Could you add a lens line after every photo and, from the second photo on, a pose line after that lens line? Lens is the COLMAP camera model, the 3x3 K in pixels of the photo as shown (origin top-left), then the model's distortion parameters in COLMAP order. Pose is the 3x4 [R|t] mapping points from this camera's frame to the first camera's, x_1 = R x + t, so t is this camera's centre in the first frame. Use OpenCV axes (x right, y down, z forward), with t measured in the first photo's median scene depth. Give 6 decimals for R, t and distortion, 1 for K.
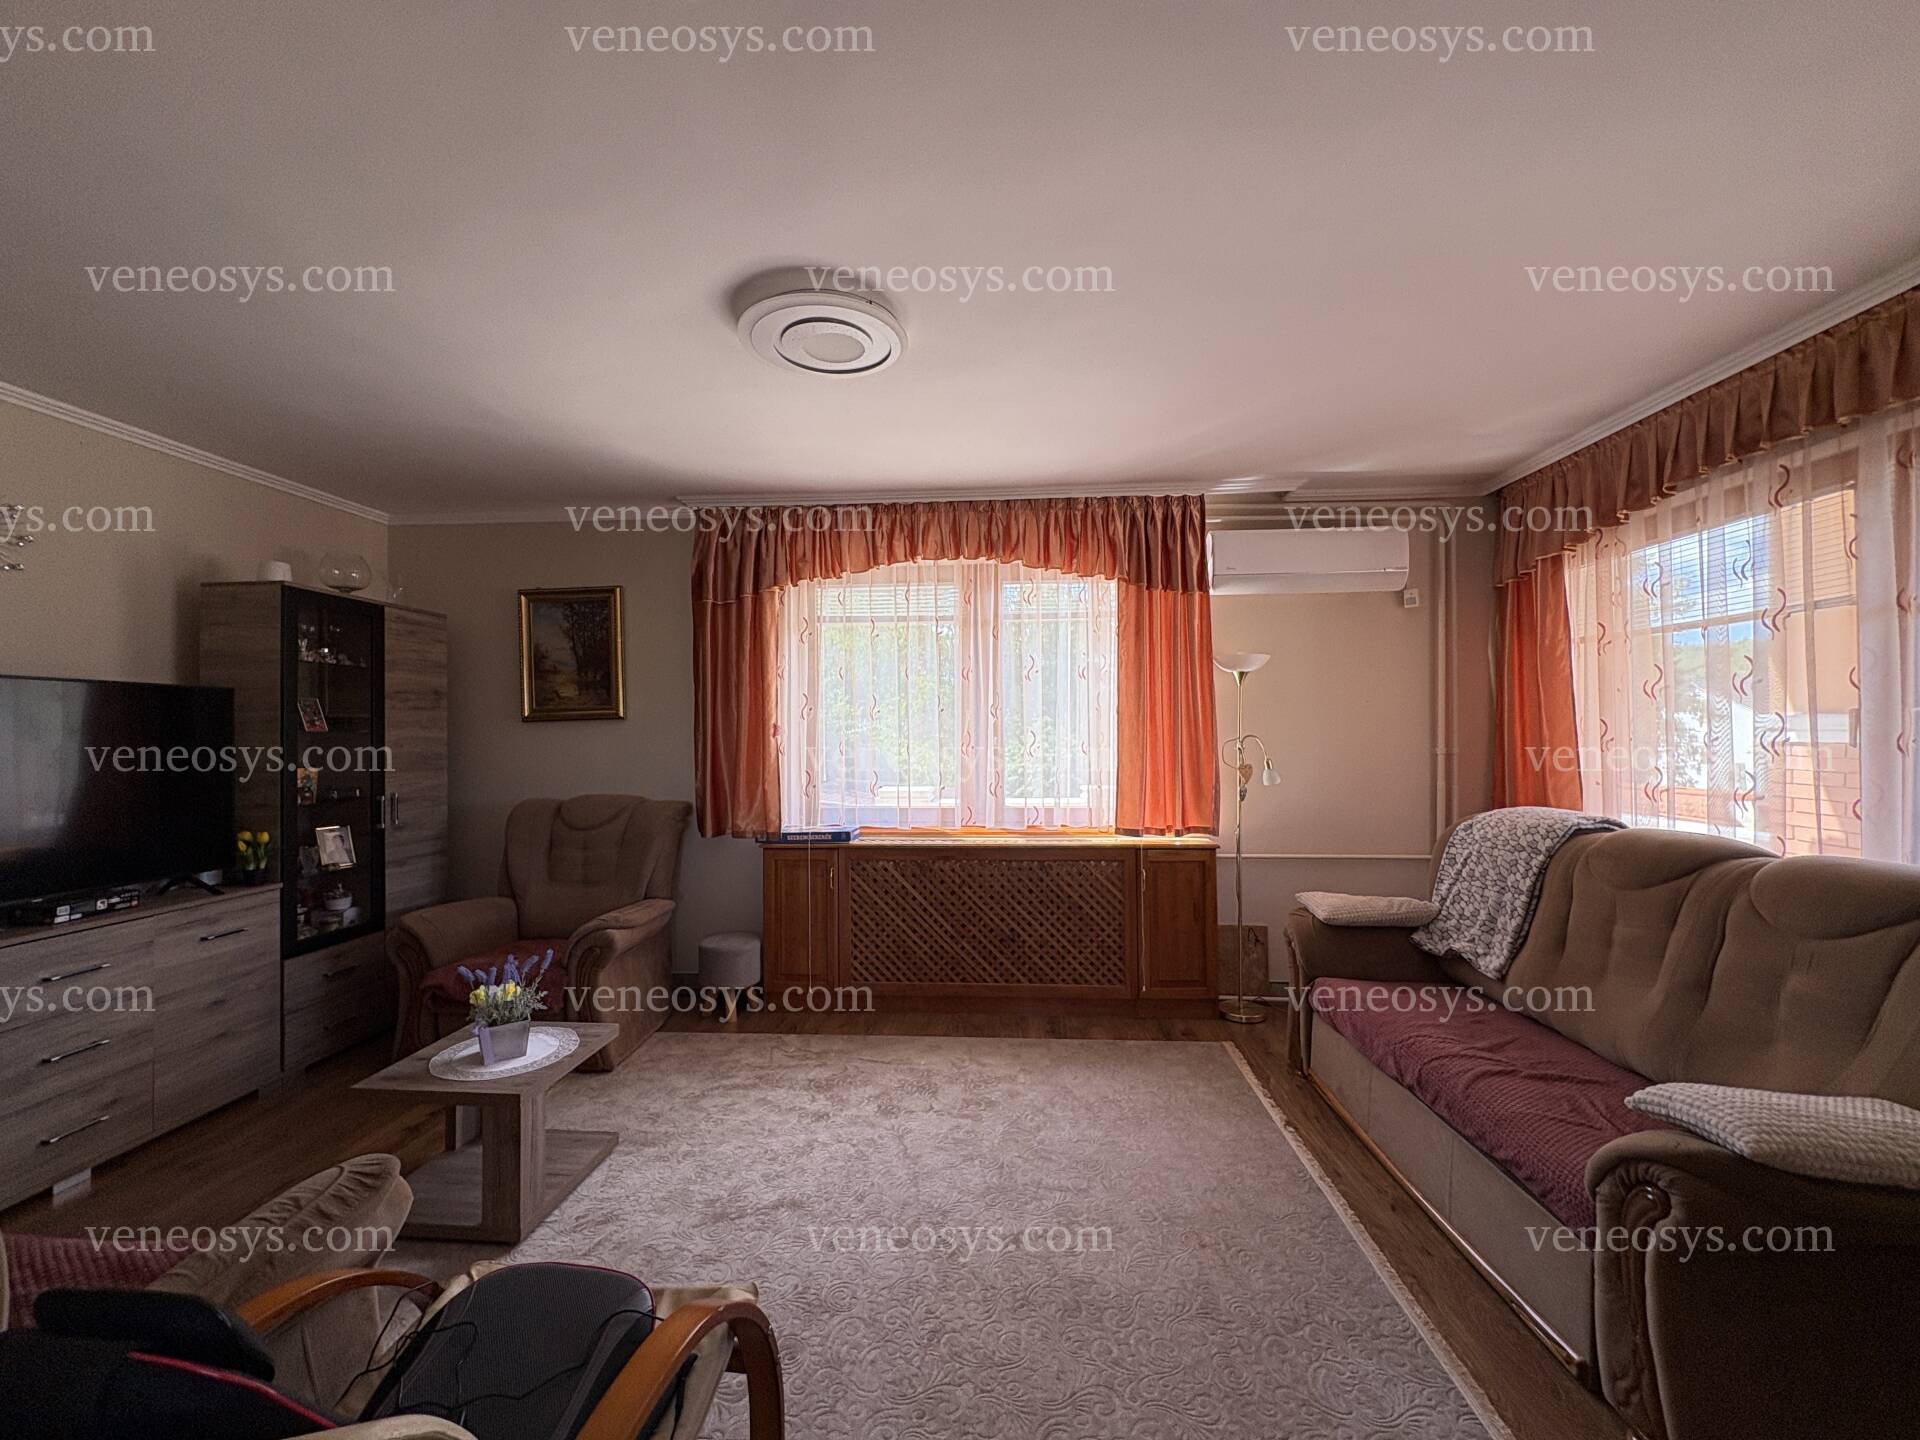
lens RADIAL K [[764.8, 0, 962.1], [0, 764.8, 725.1], [0, 0, 1]] dist [0.001693, -0.000262]
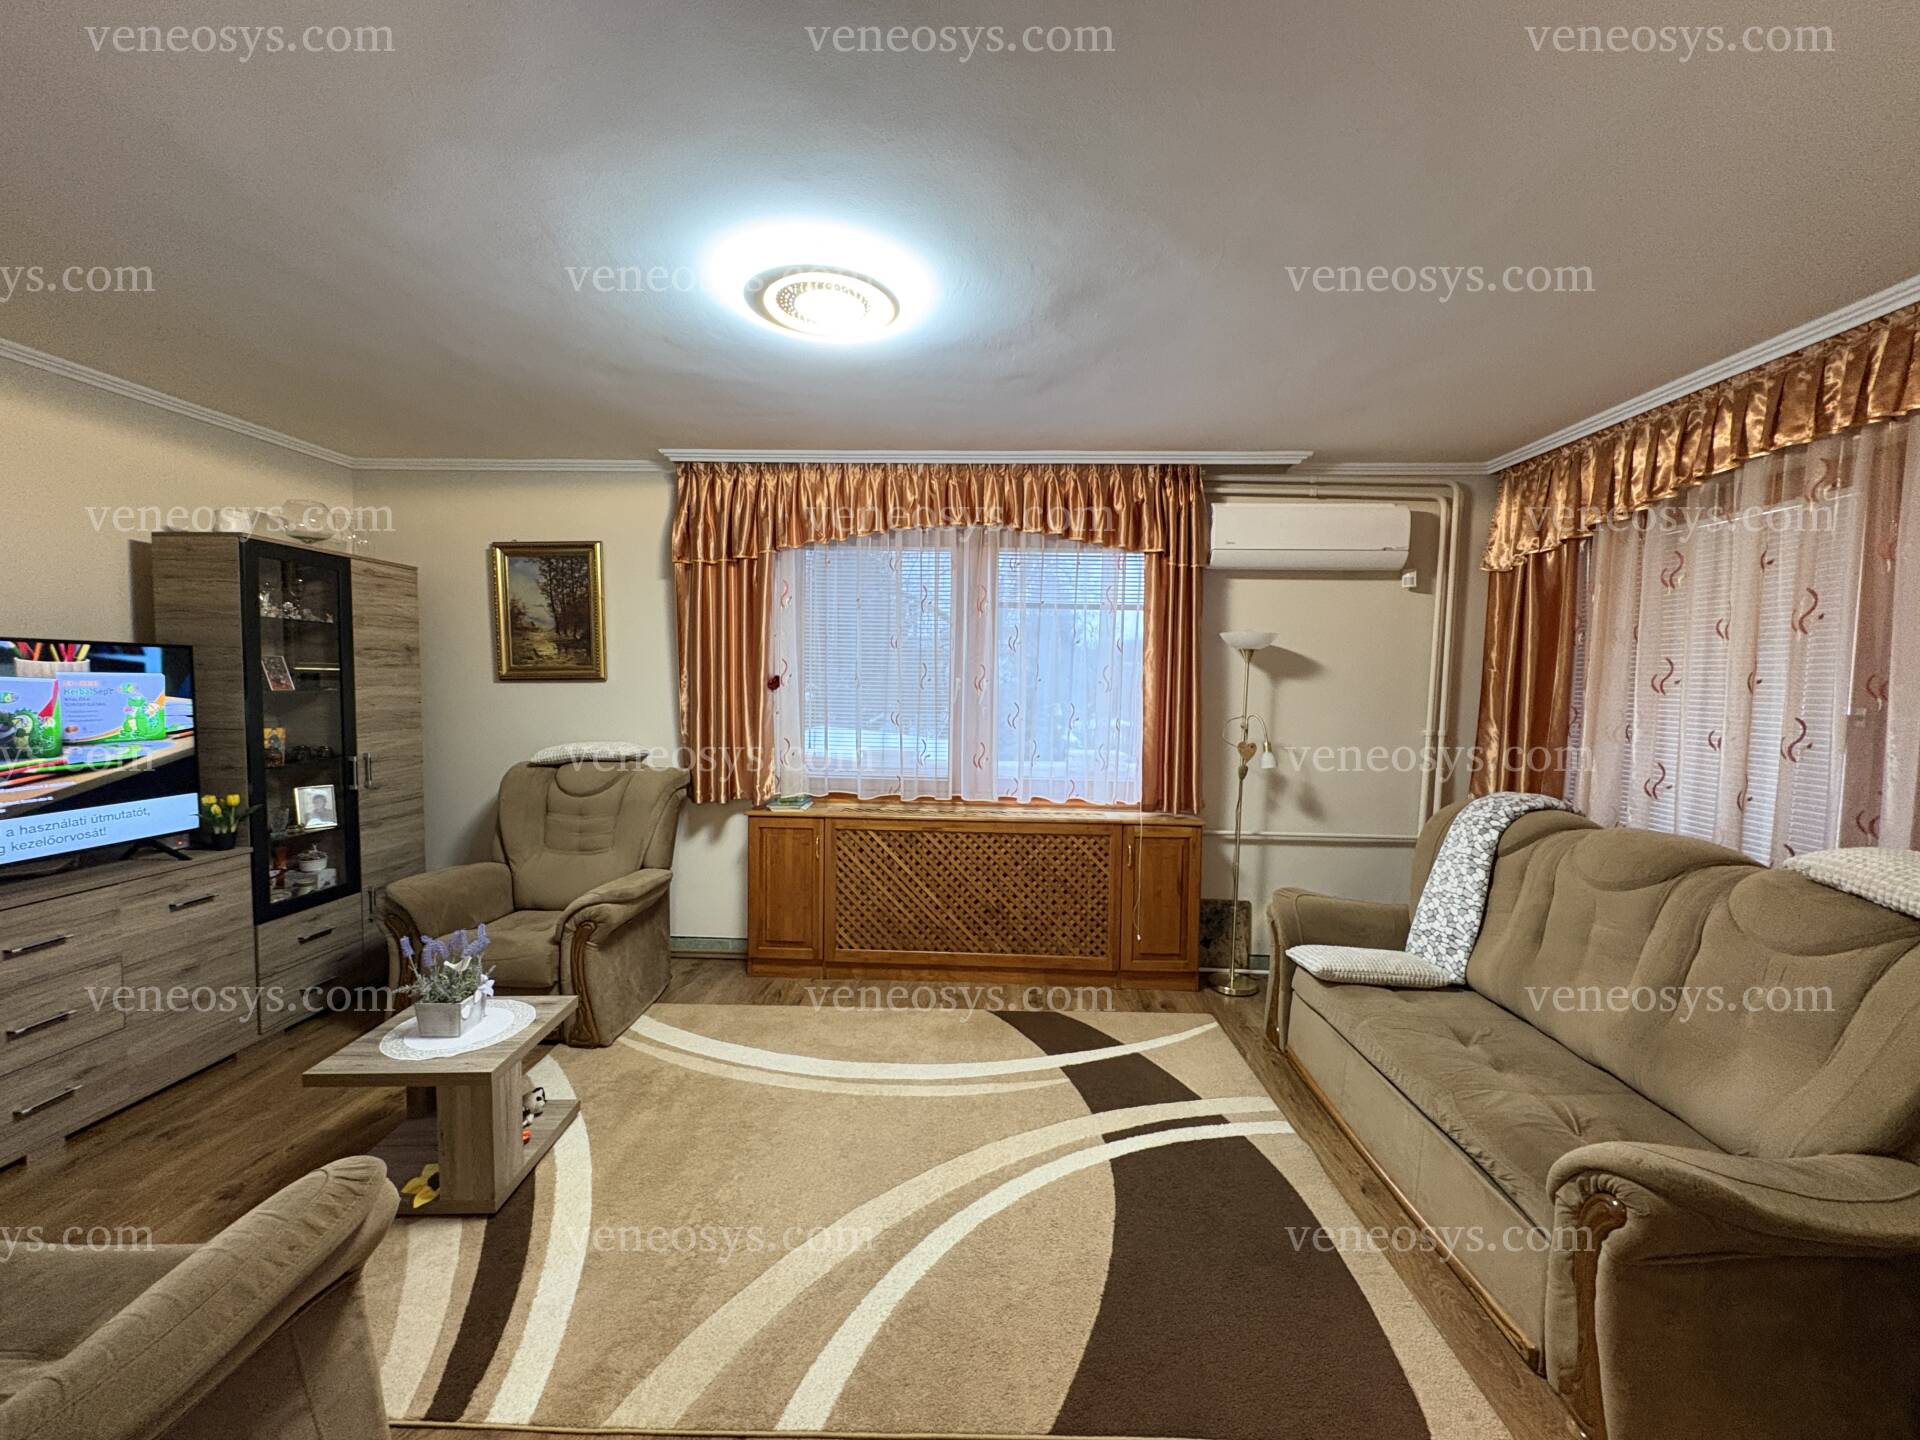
lens RADIAL K [[764.8, 0, 964.2], [0, 764.8, 724.8], [0, 0, 1]] dist [0.001693, -0.000262]
pose [[0.999372, 0.022384, 0.027466, -0.011383], [-0.024199, 0.997416, 0.067643, -0.031965], [-0.025881, -0.068266, 0.997331, 0.013557]]
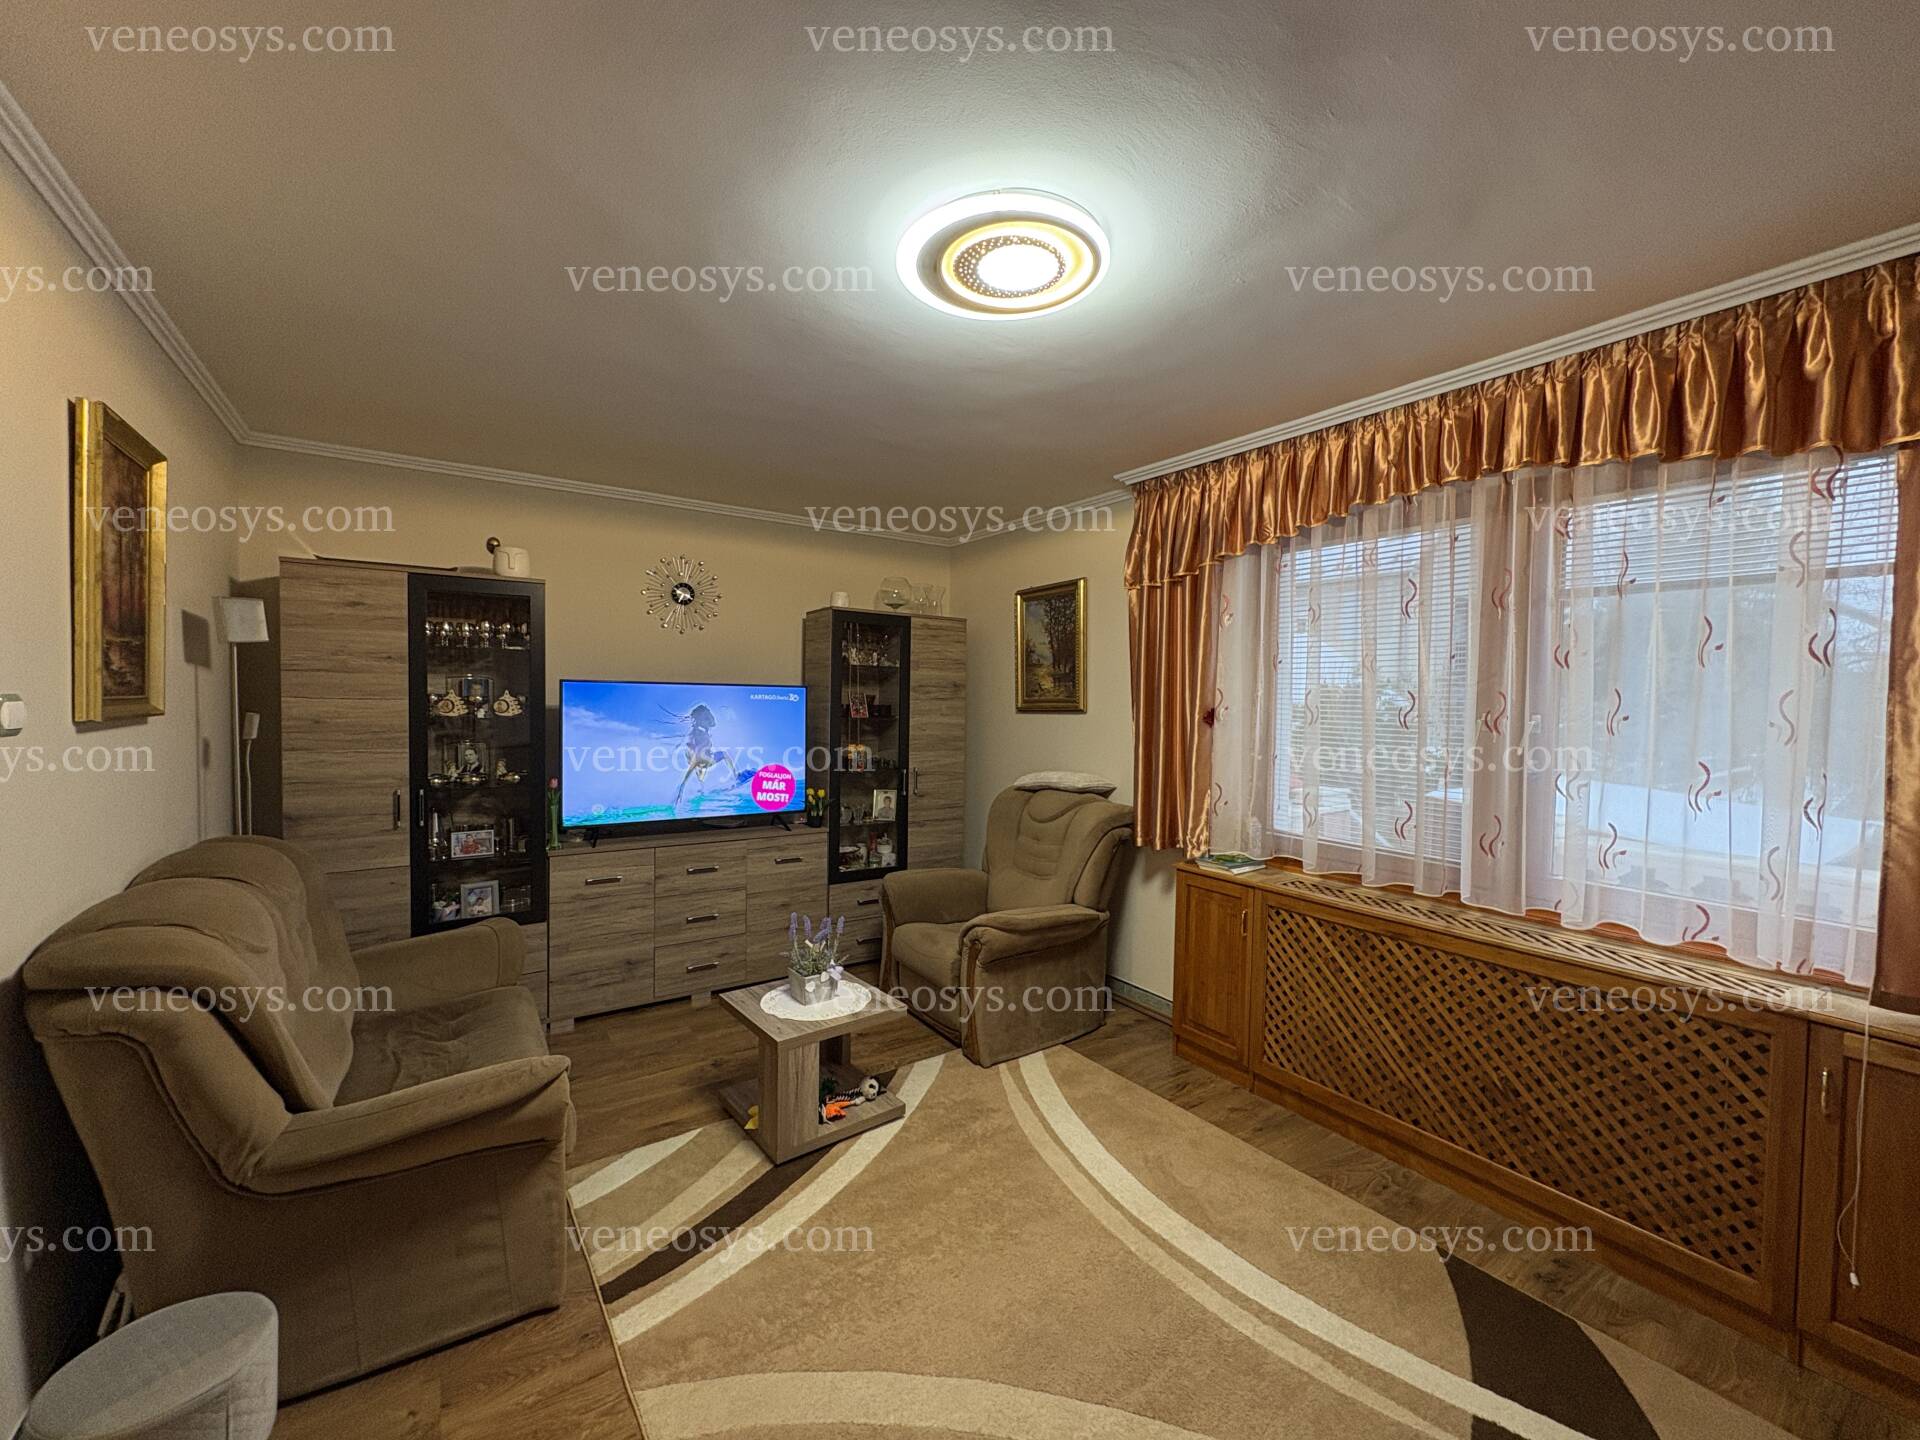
lens RADIAL K [[764.8, 0, 948.8], [0, 764.8, 724.9], [0, 0, 1]] dist [0.001693, -0.000262]
pose [[0.615856, 0.045767, -0.786528, 0.270084], [-0.016049, 0.998833, 0.045554, -0.038693], [0.787695, -0.015432, 0.615872, 0.284728]]
